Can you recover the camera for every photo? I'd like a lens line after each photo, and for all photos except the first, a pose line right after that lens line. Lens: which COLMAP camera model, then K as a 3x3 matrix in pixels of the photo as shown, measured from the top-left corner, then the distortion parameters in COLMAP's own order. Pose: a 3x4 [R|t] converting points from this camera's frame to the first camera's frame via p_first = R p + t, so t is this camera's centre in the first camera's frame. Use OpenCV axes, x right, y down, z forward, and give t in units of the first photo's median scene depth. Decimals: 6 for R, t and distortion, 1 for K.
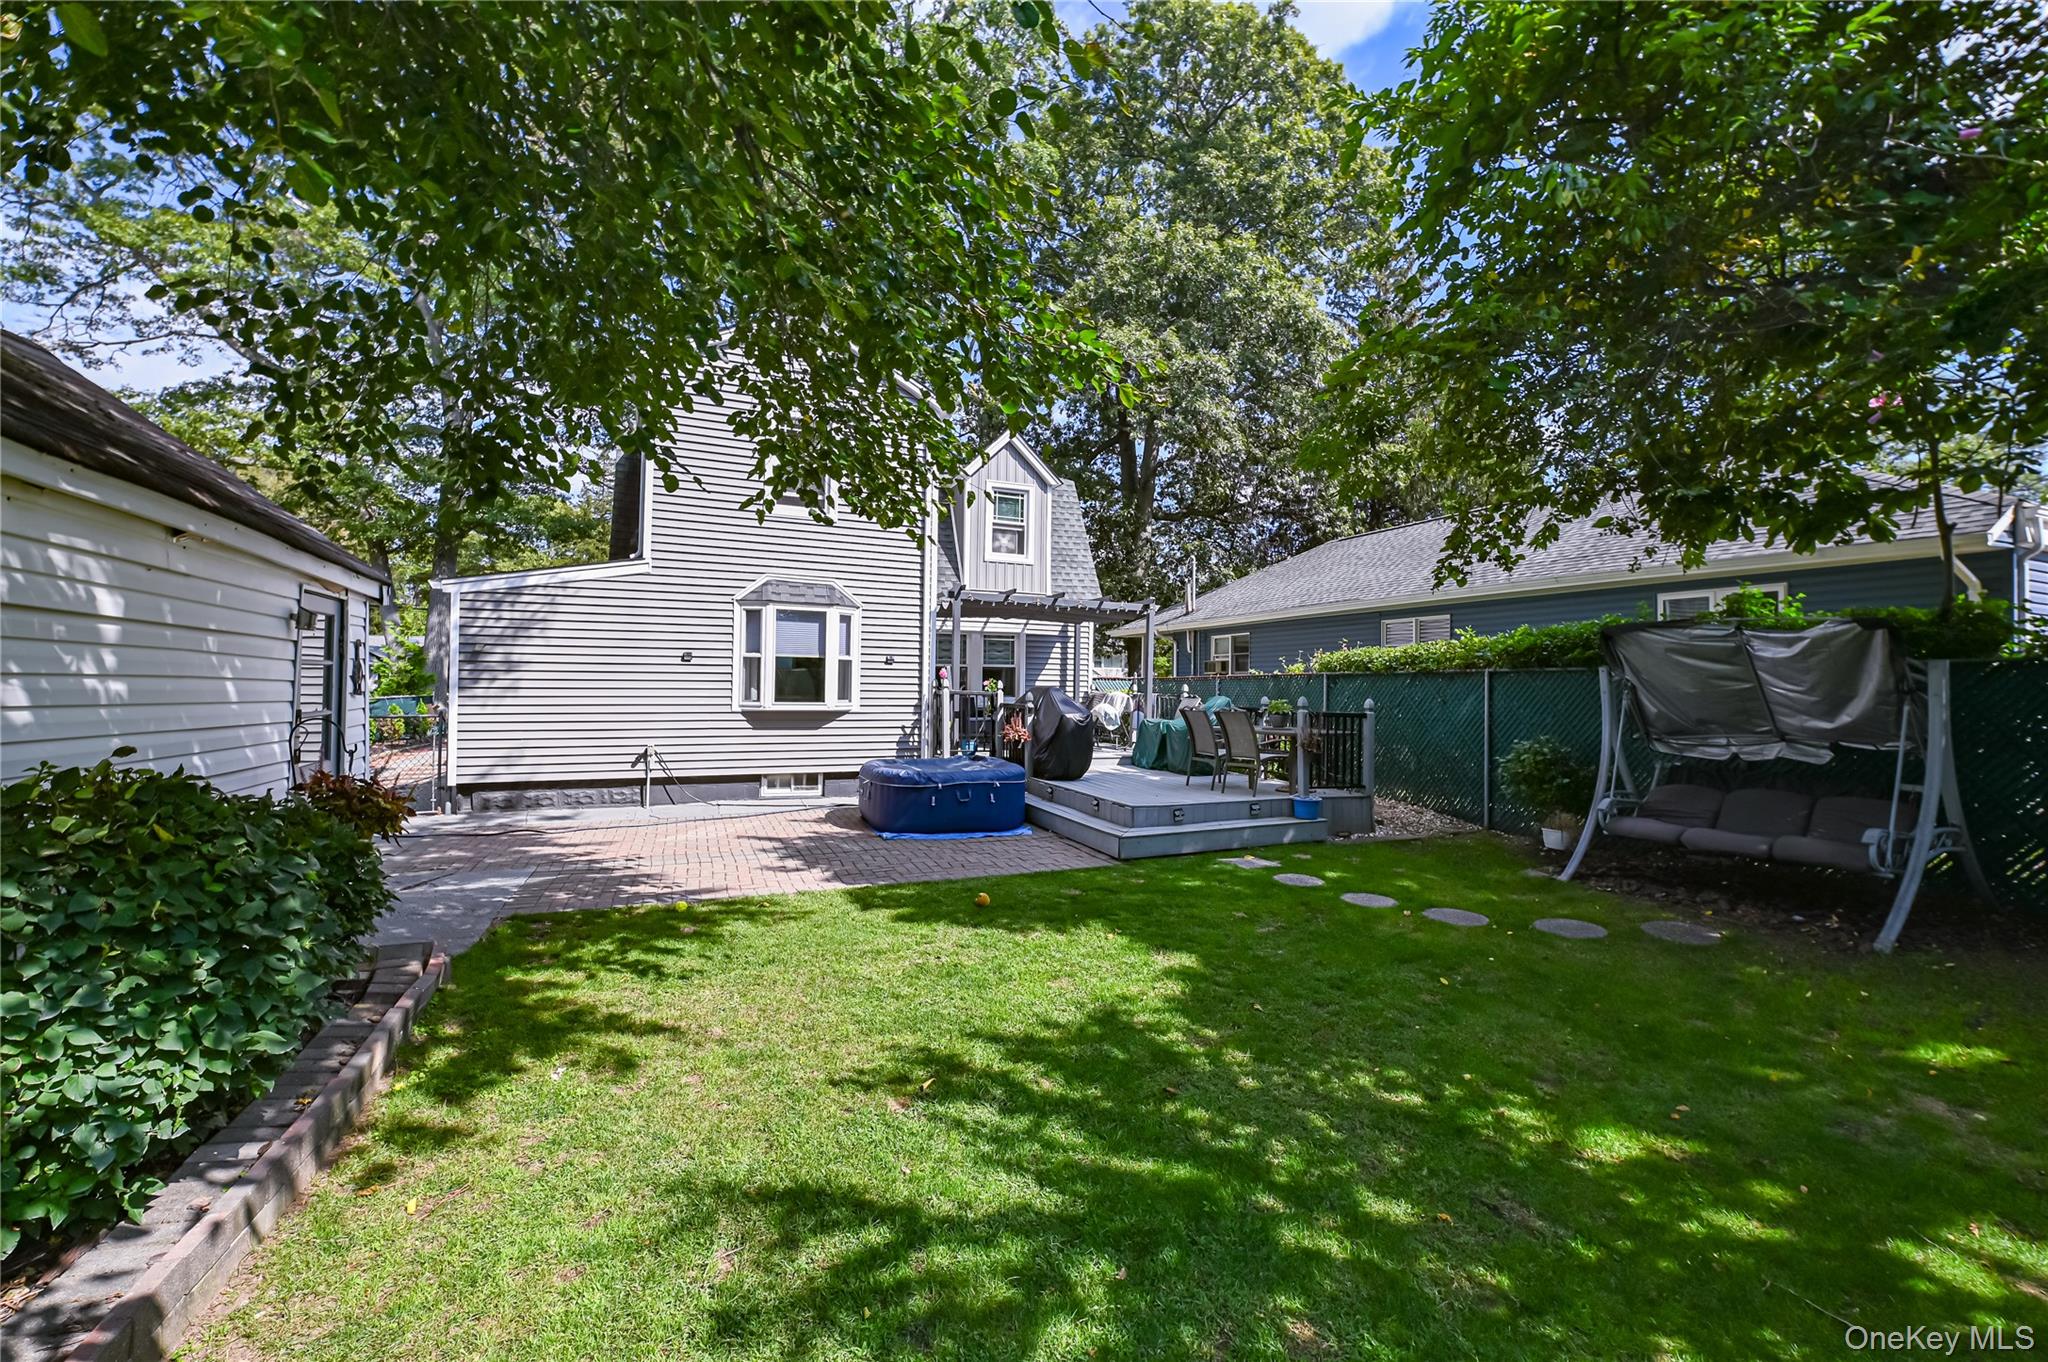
lens RADIAL K [[813.1, 0, 1022.5], [0, 813.1, 672.9], [0, 0, 1]] dist [-0.010344, -0.000559]
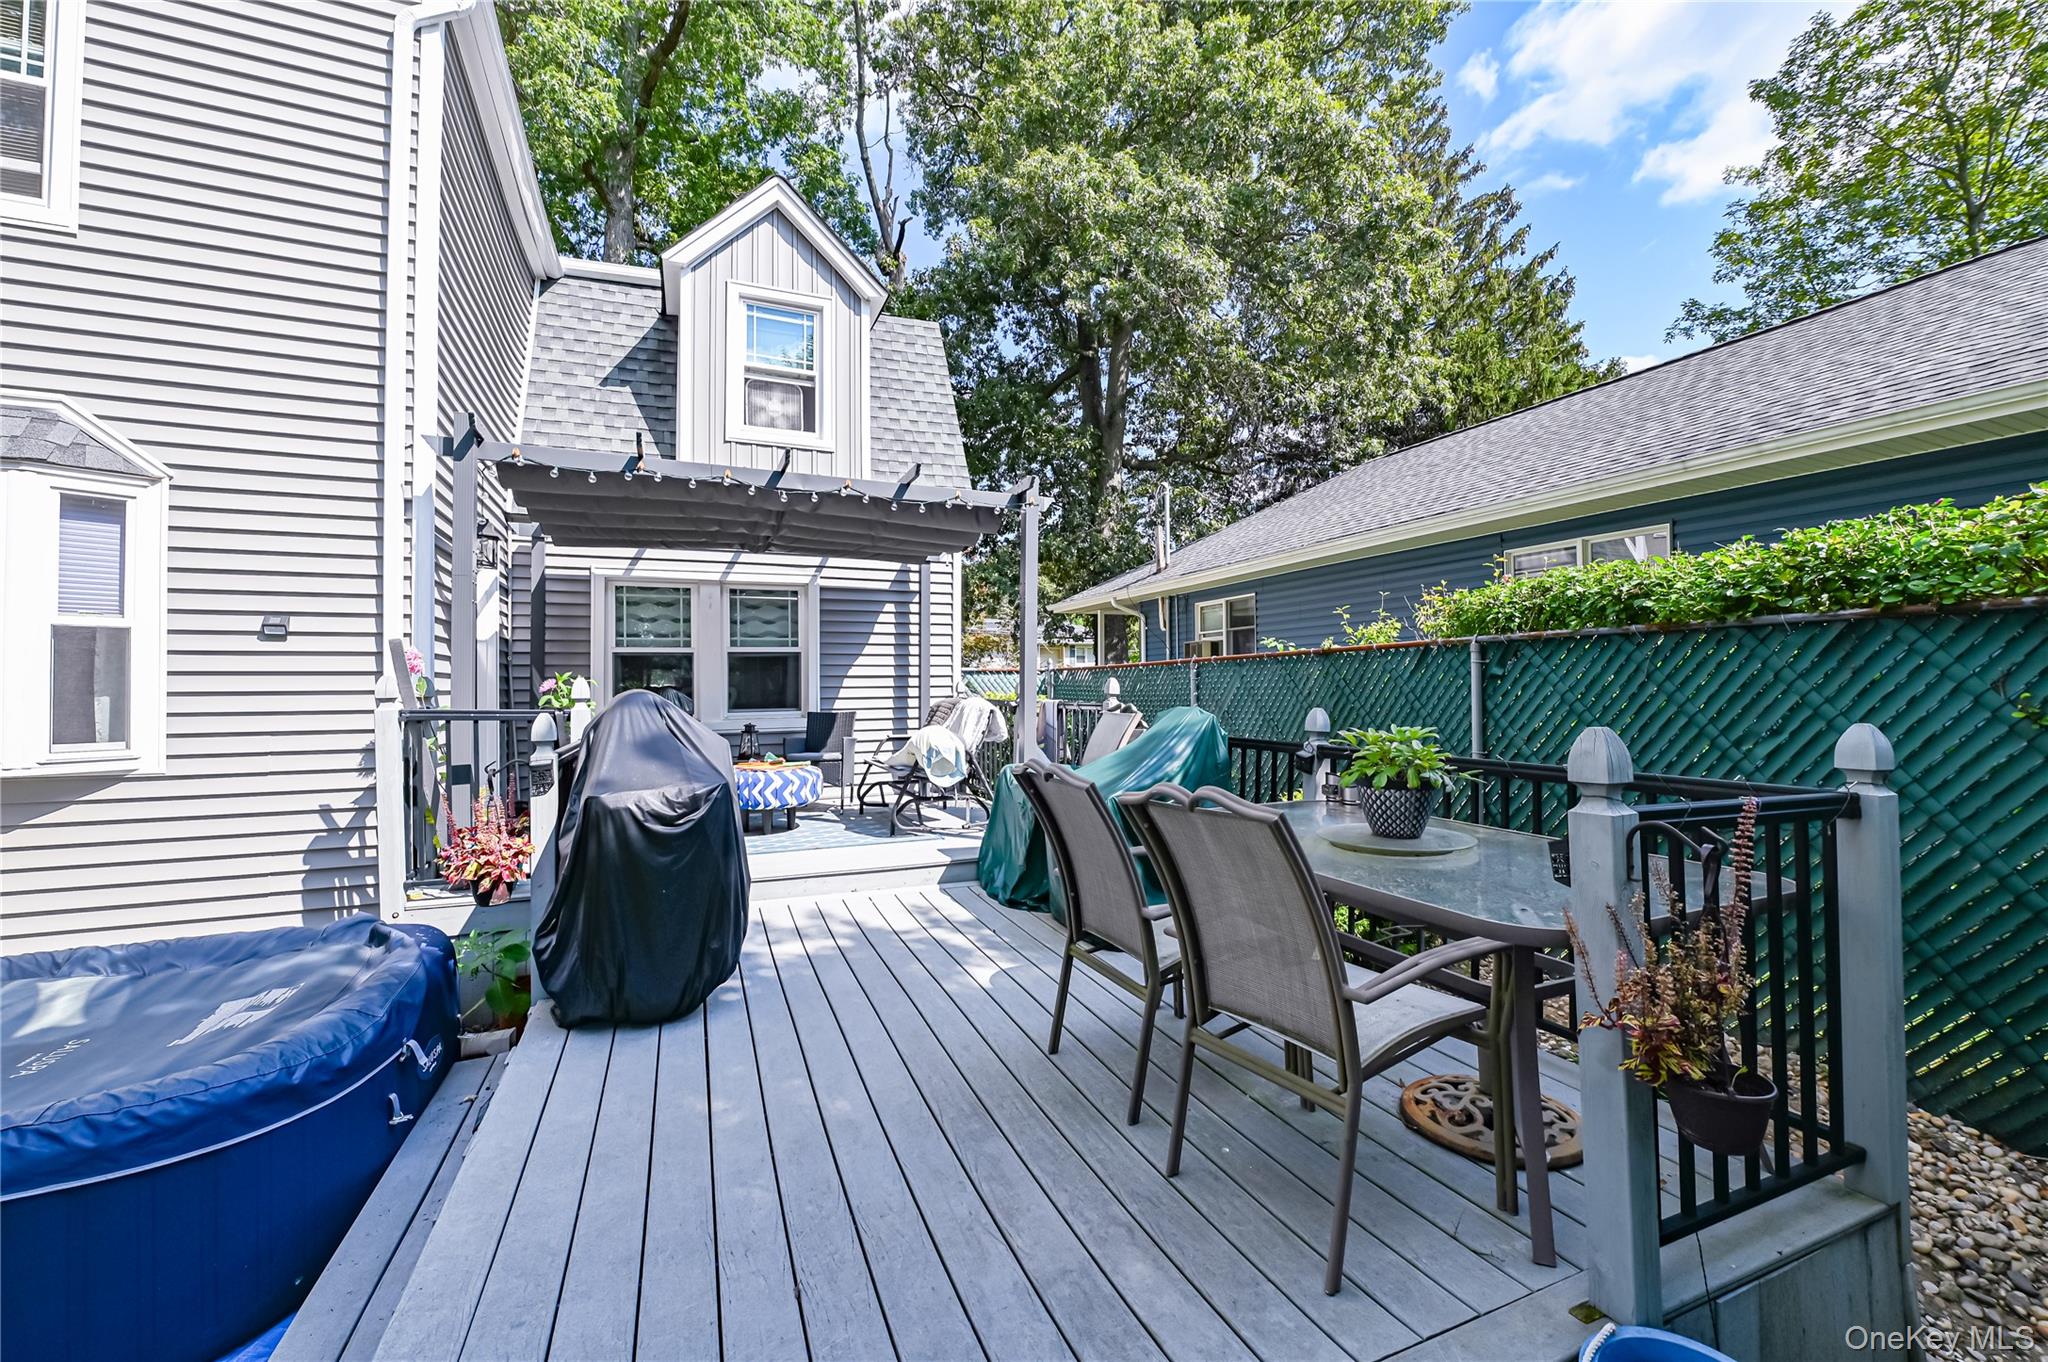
lens RADIAL K [[813.1, 0, 1027.8], [0, 813.1, 666.0], [0, 0, 1]] dist [-0.010344, -0.000559]
pose [[0.999761, -0.021196, 0.005389, 0.204646], [0.021234, 0.999750, -0.006996, 0.013427], [-0.005240, 0.007109, 0.999961, 0.765489]]
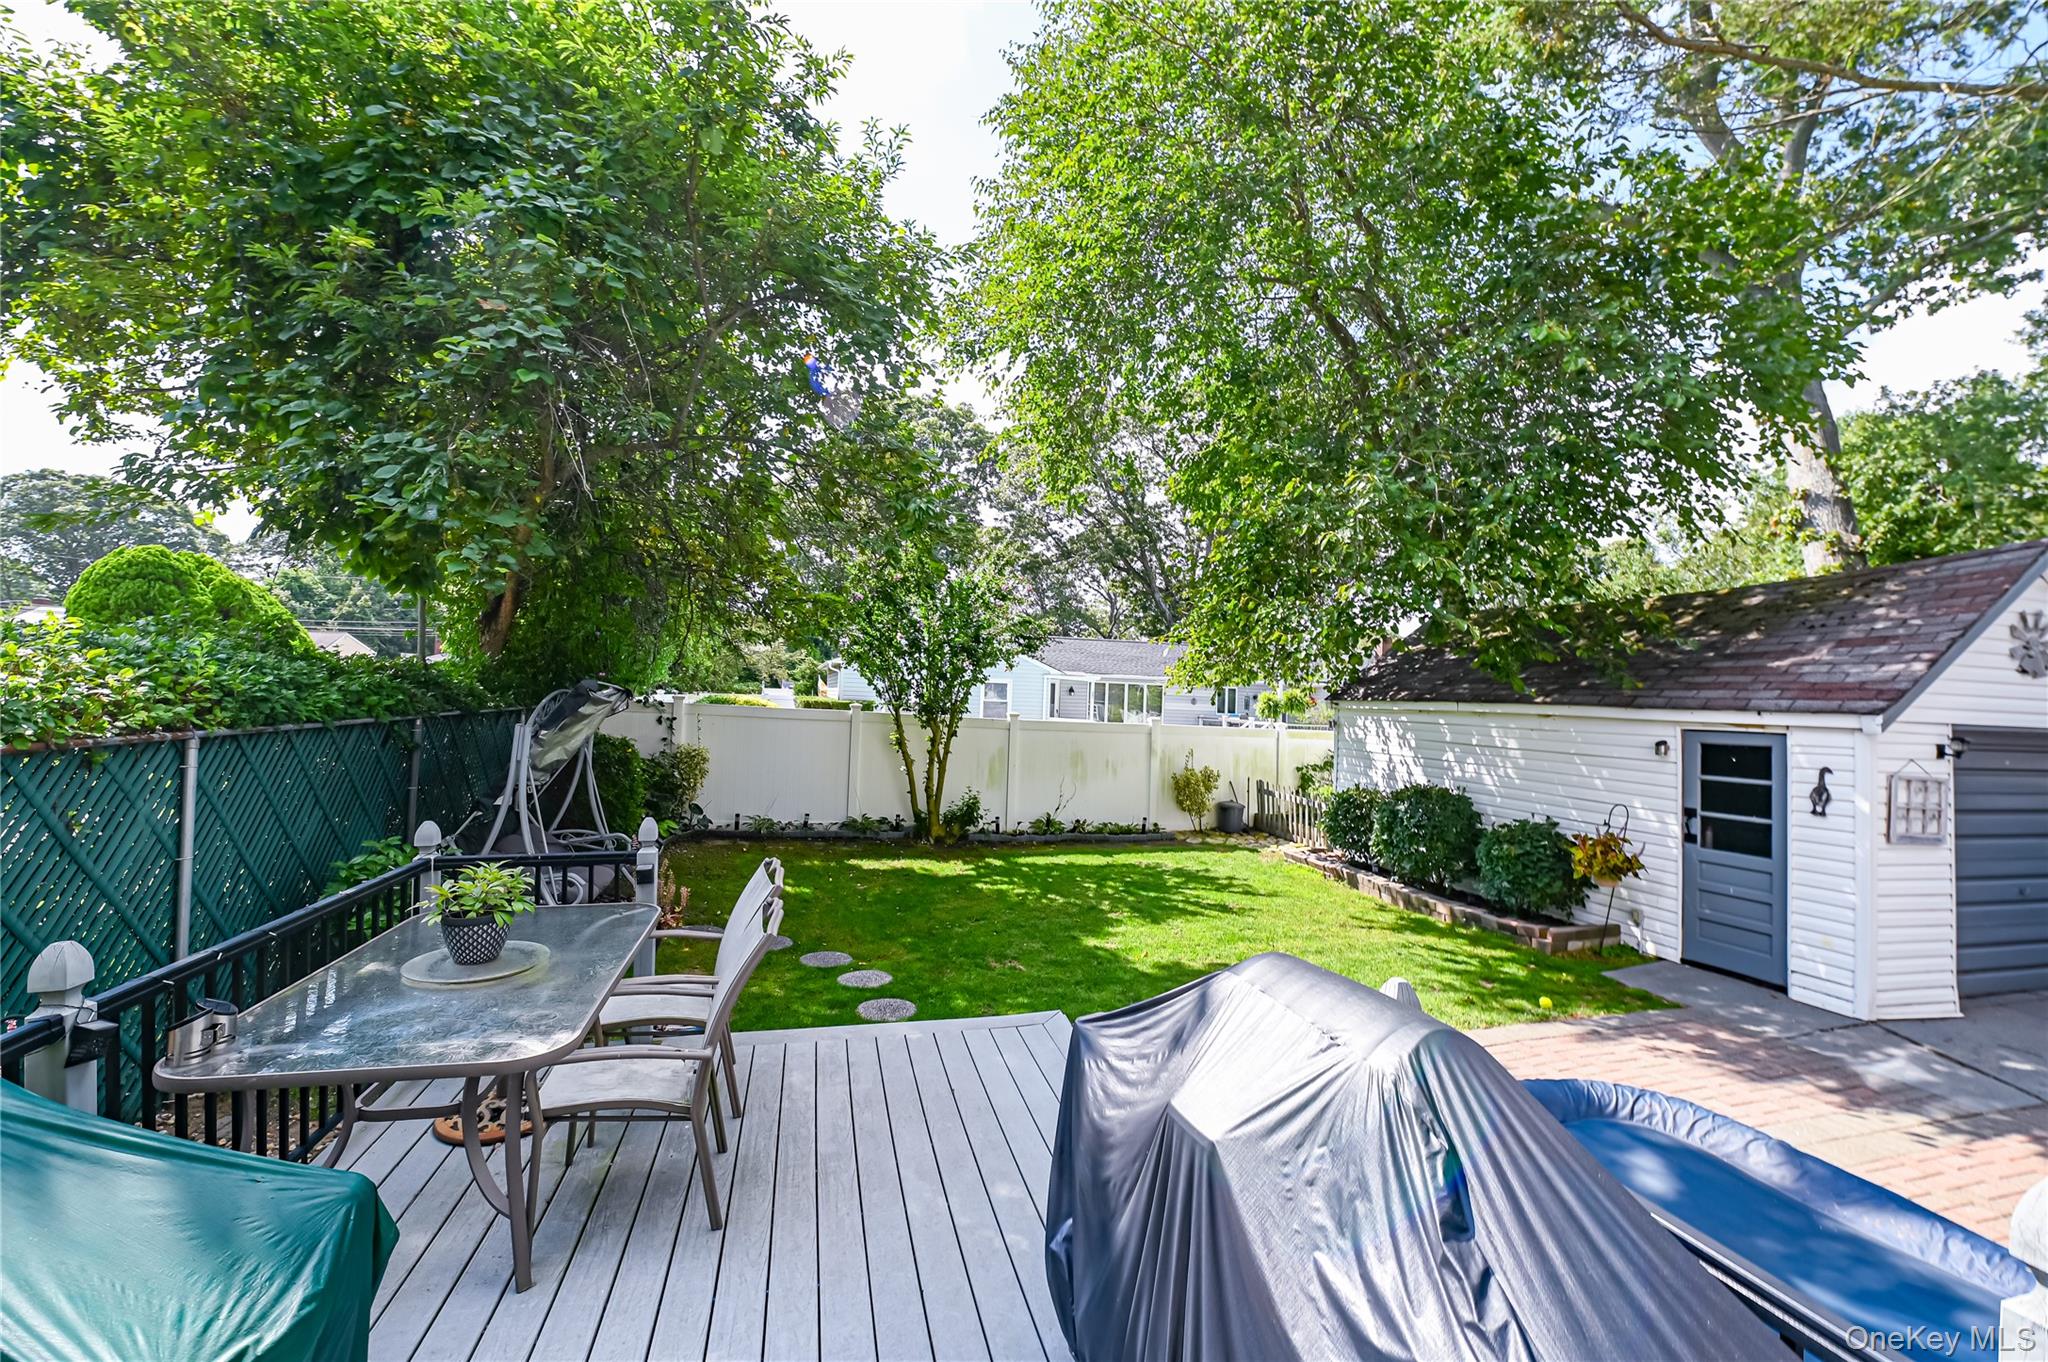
lens RADIAL K [[813.1, 0, 1017.2], [0, 813.1, 688.8], [0, 0, 1]] dist [-0.010344, -0.000559]
pose [[-0.989306, -0.049121, 0.137334, 0.083825], [-0.052848, 0.998323, -0.023620, -0.037307], [-0.135943, -0.030626, -0.990243, 1.314933]]
